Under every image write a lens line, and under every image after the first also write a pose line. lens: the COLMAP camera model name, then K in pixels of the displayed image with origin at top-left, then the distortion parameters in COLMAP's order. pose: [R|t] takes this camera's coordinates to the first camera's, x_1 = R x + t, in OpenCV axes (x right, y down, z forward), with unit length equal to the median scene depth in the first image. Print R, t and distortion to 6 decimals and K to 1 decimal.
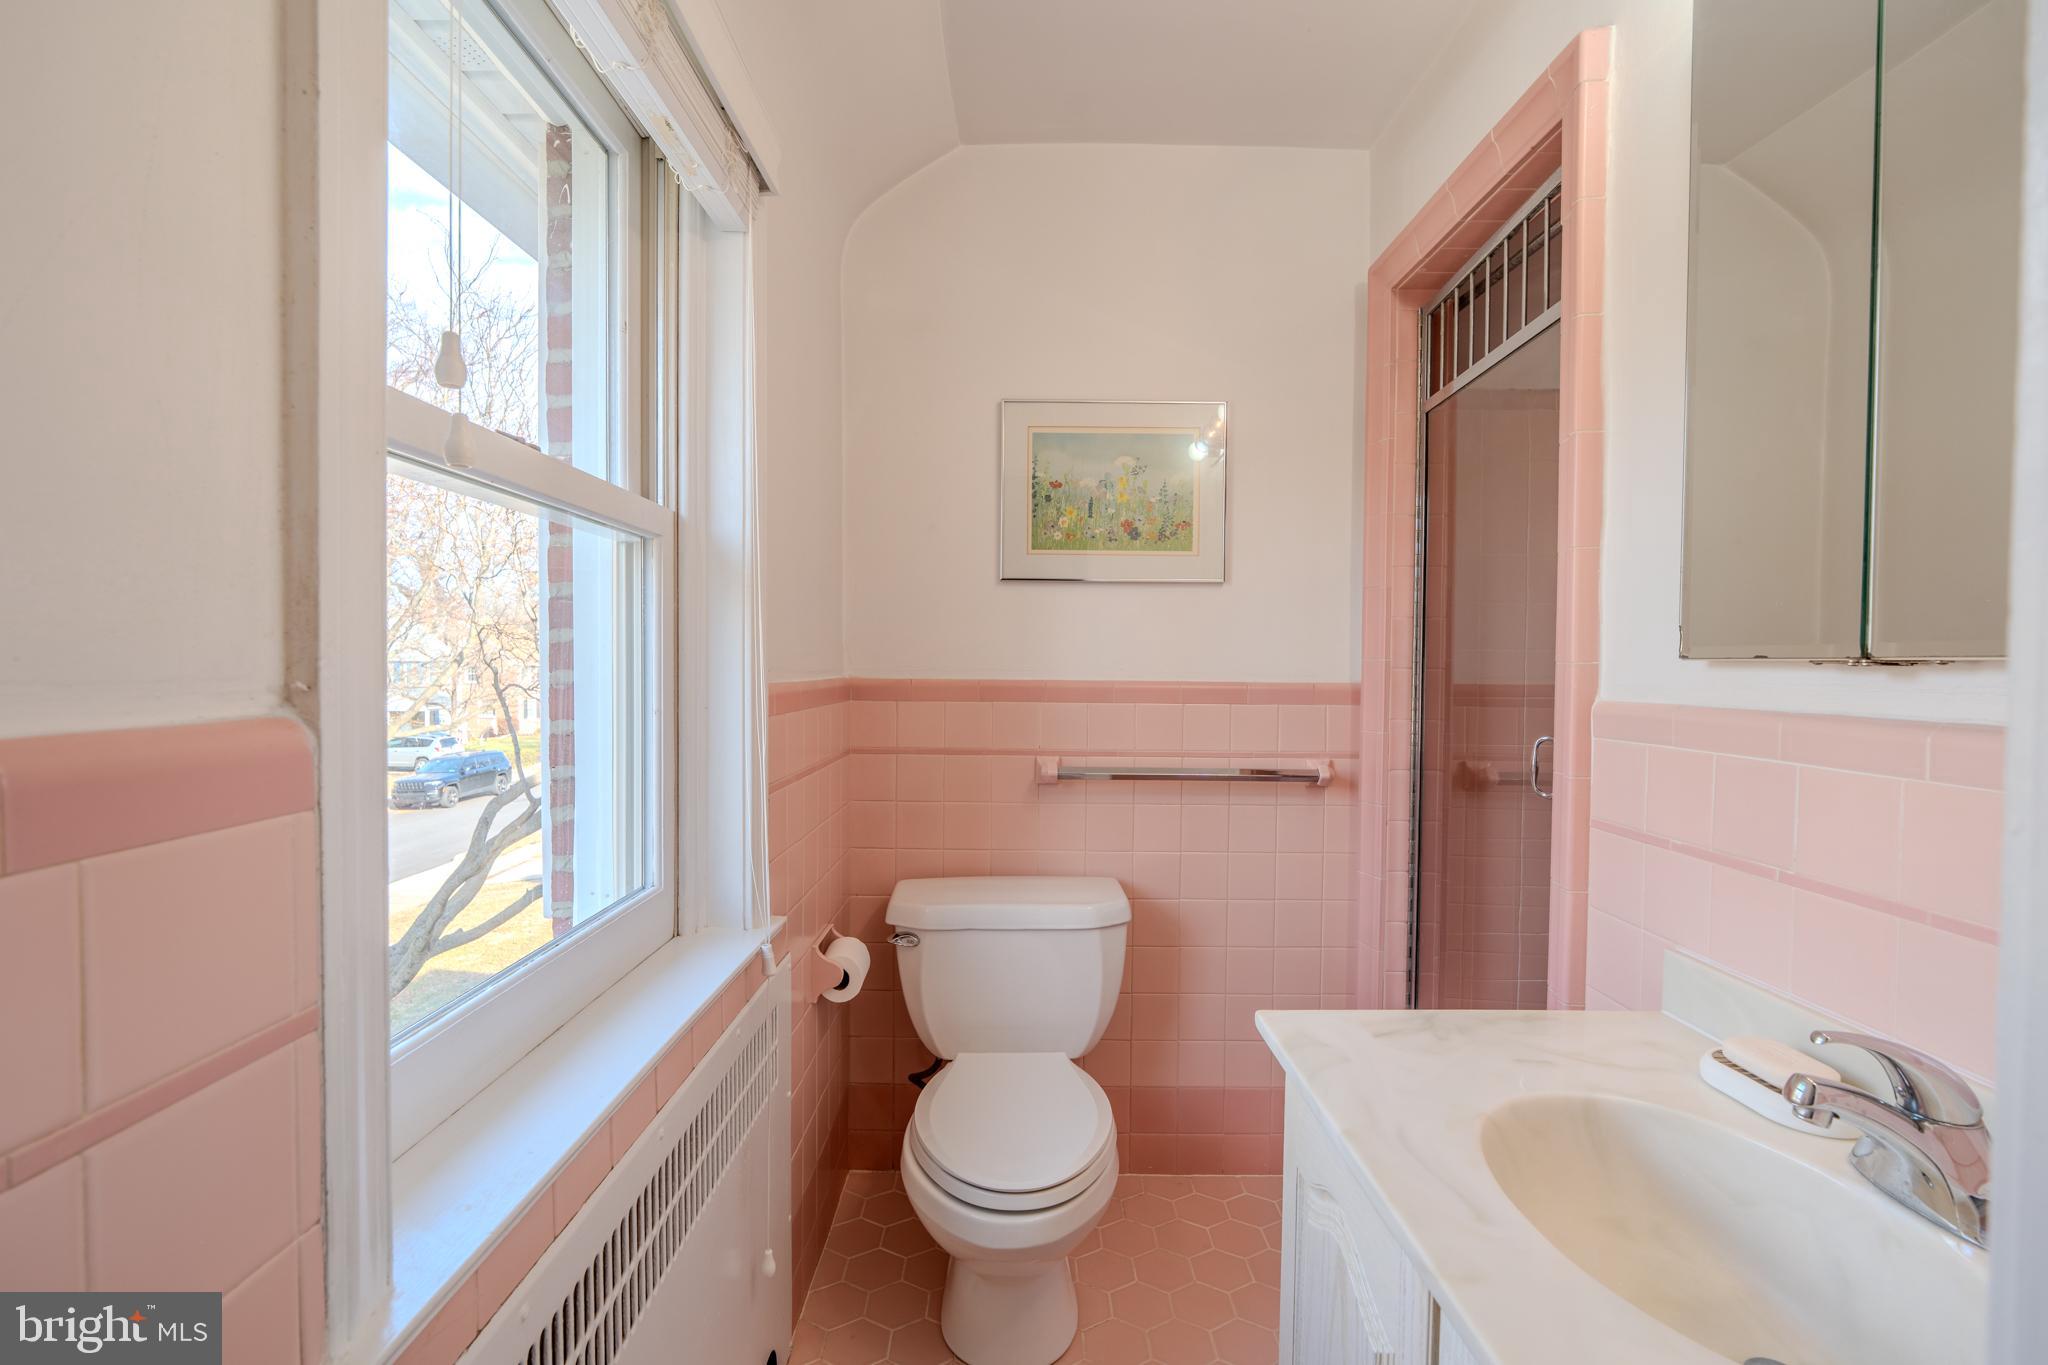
lens RADIAL K [[895.1, 0, 1028.0], [0, 895.1, 683.4], [0, 0, 1]] dist [-0.000747, -0.000474]
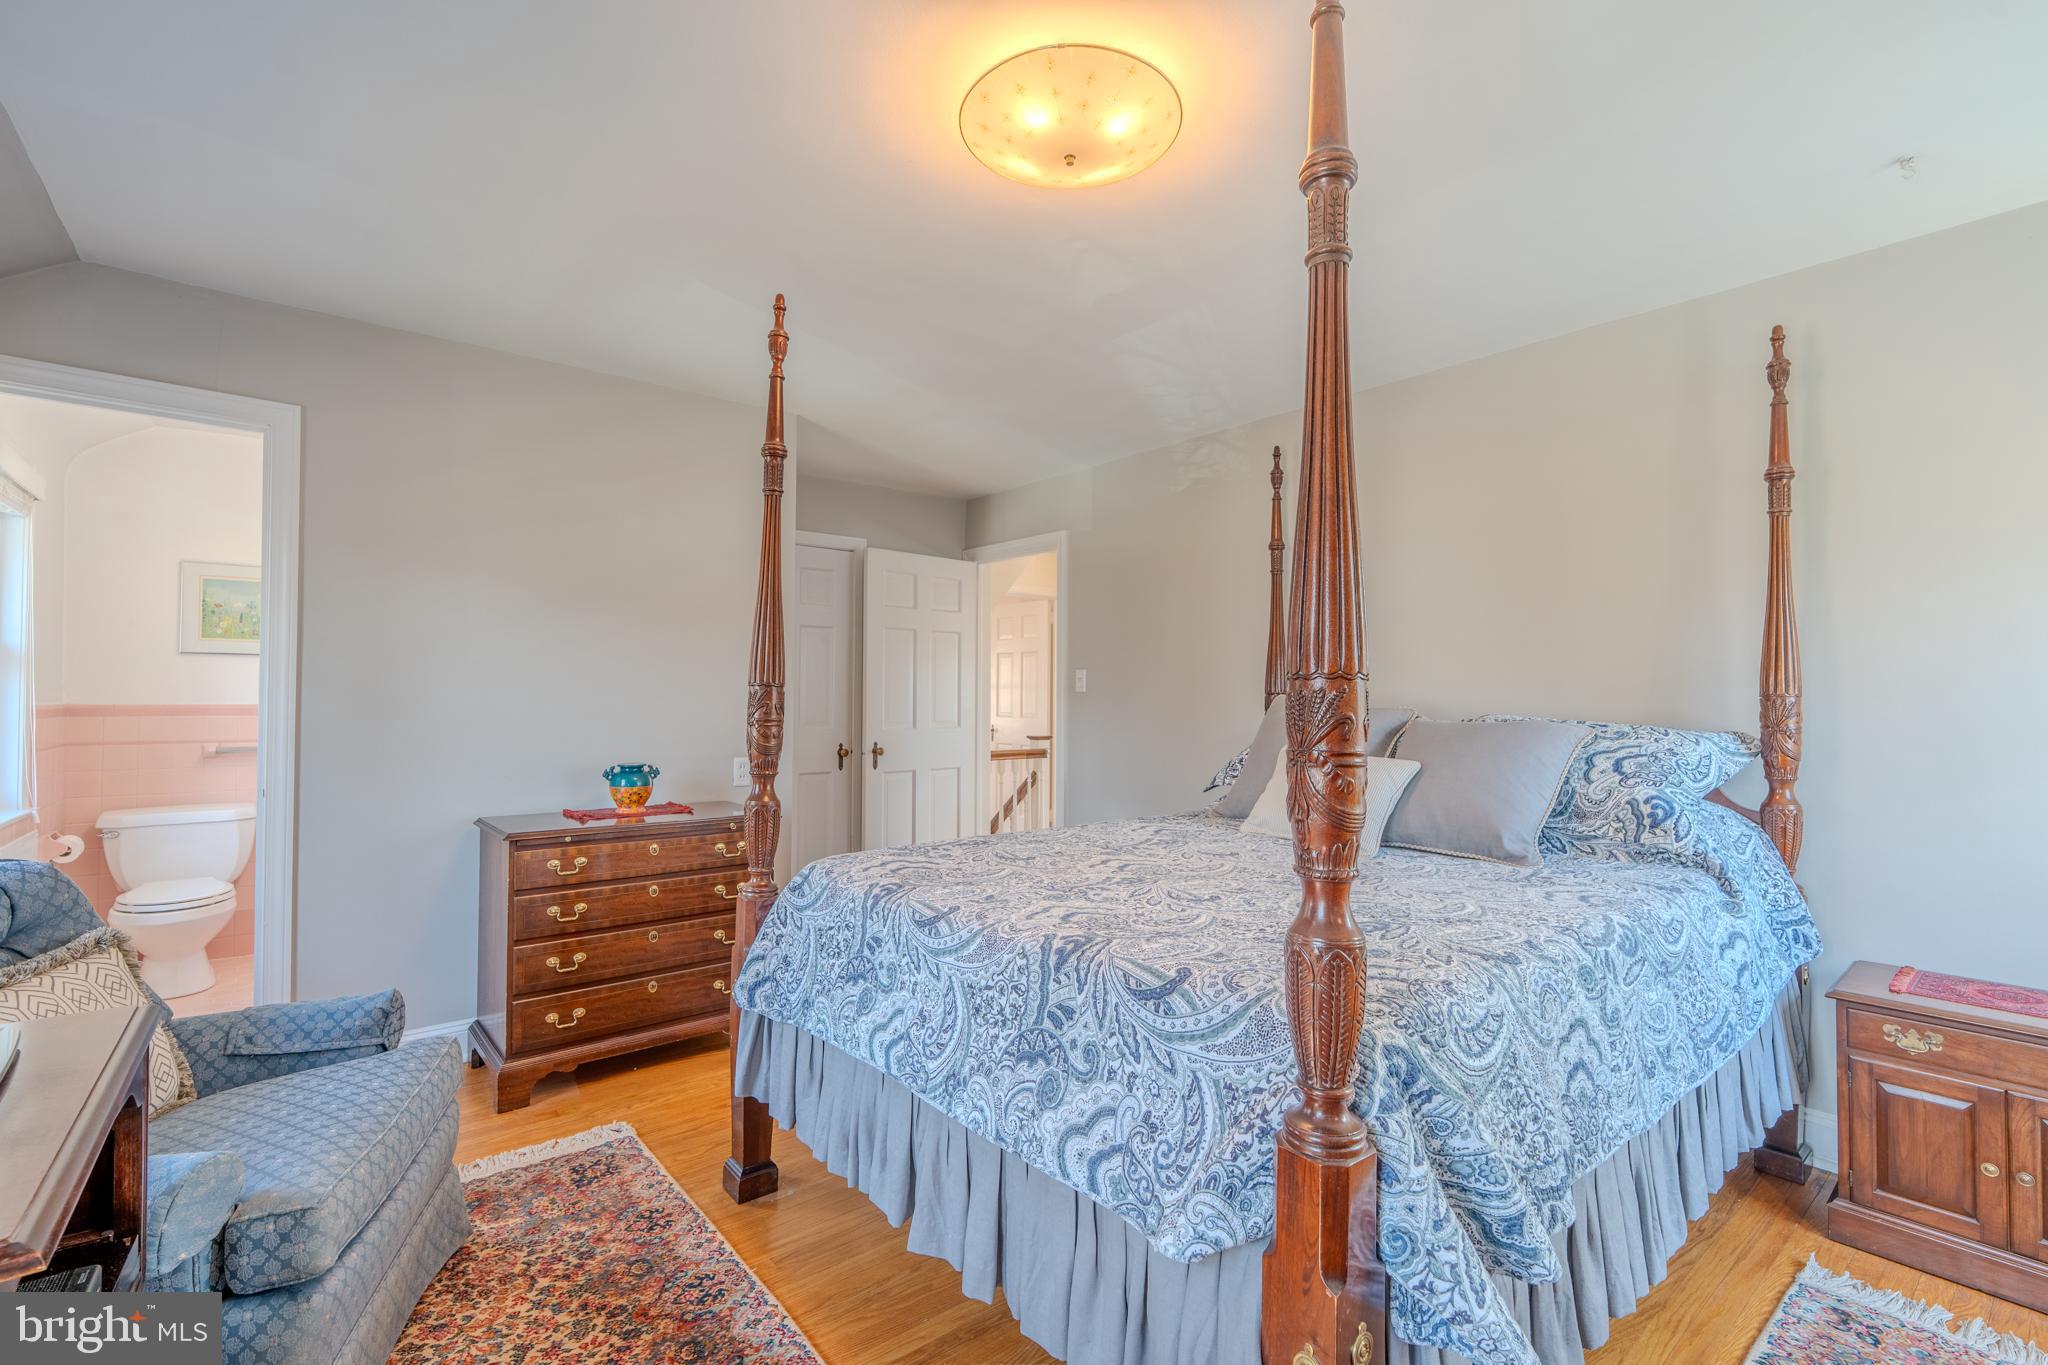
lens RADIAL K [[895.1, 0, 1006.5], [0, 895.1, 682.6], [0, 0, 1]] dist [-0.000747, -0.000474]
pose [[0.775555, 0.010585, 0.631191, 0.144367], [0.009006, 0.999572, -0.027828, 0.019516], [-0.631215, 0.027267, 0.775128, -1.714676]]
